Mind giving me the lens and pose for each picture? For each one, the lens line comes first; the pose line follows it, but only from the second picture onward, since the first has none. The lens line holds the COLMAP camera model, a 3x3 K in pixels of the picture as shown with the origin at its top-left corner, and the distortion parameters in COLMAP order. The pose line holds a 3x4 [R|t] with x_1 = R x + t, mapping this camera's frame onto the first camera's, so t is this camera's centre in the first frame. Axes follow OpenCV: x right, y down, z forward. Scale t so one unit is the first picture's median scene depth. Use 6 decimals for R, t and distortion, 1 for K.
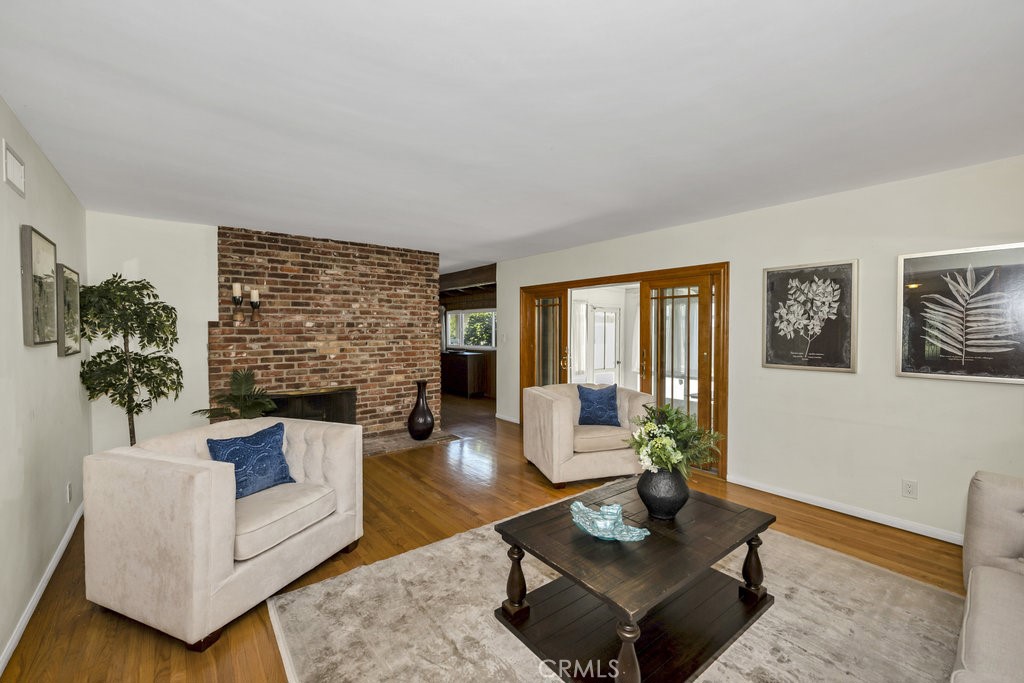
lens RADIAL K [[425.5, 0, 507.2], [0, 425.5, 335.2], [0, 0, 1]] dist [-0.002947, -0.000387]
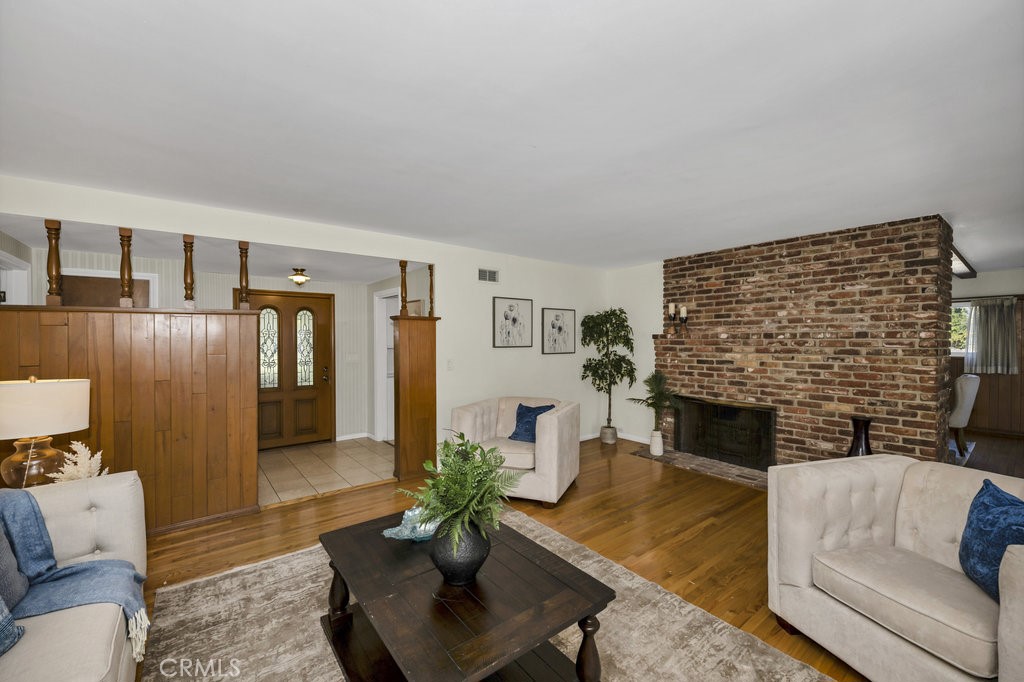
lens RADIAL K [[411.4, 0, 511.4], [0, 411.4, 339.2], [0, 0, 1]] dist [0.001289, 0.000001]
pose [[-0.000756, 0.001756, -0.999998, 0.496040], [-0.012252, 0.999923, 0.001765, -0.012522], [0.999925, 0.012254, -0.000735, 0.475025]]
